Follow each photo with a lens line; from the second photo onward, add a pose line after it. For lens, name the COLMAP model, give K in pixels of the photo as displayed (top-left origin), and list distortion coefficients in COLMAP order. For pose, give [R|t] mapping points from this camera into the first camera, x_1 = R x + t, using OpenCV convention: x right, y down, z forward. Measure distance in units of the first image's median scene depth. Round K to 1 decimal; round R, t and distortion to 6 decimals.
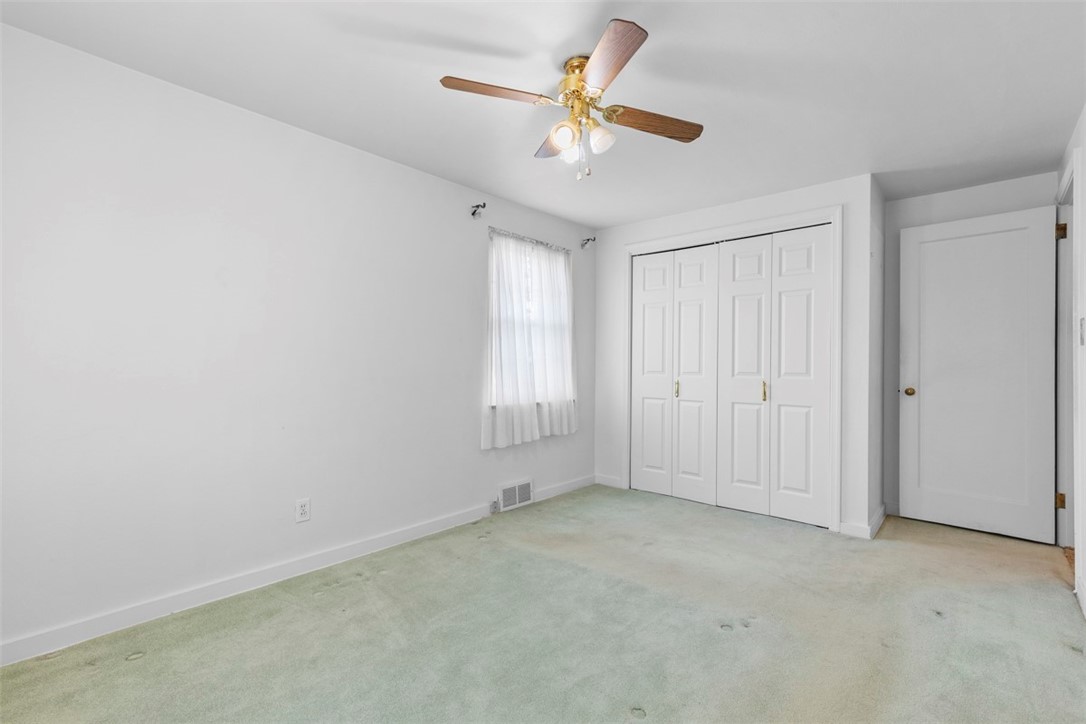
lens RADIAL K [[494.8, 0, 548.8], [0, 494.8, 365.5], [0, 0, 1]] dist [0.003533, 0.000273]
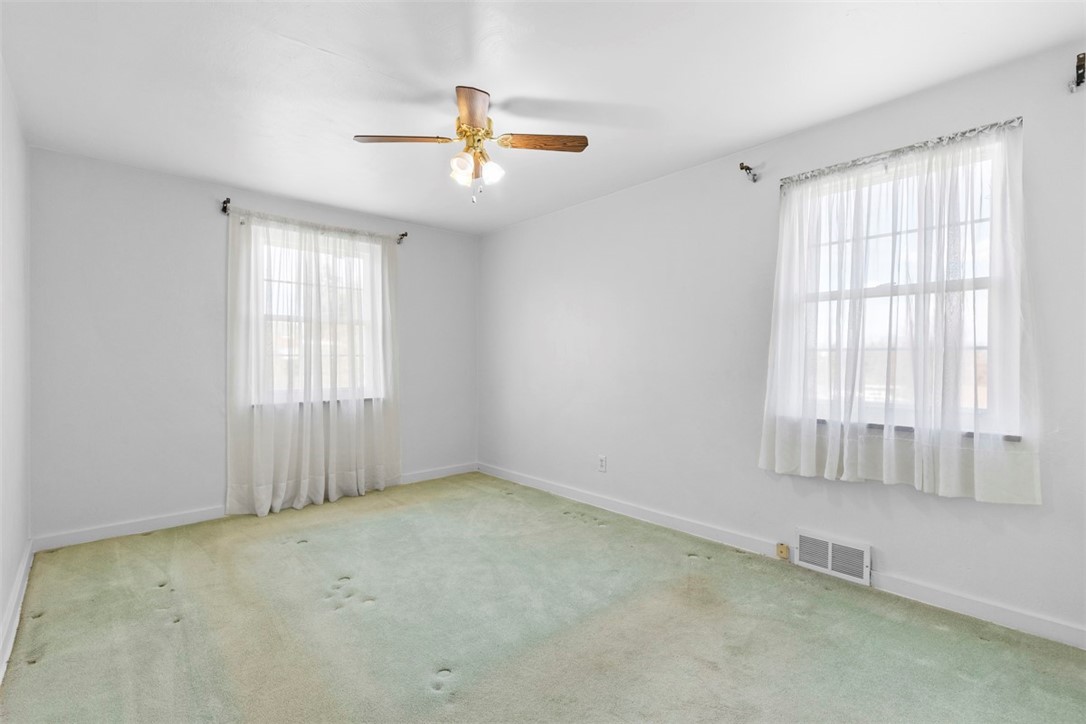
lens RADIAL K [[494.8, 0, 544.9], [0, 494.8, 363.6], [0, 0, 1]] dist [0.003533, 0.000273]
pose [[-0.128597, -0.001465, -0.991696, 0.670284], [-0.005651, 0.999984, -0.000744, 0.004544], [0.991681, 0.005508, -0.128604, 0.727076]]
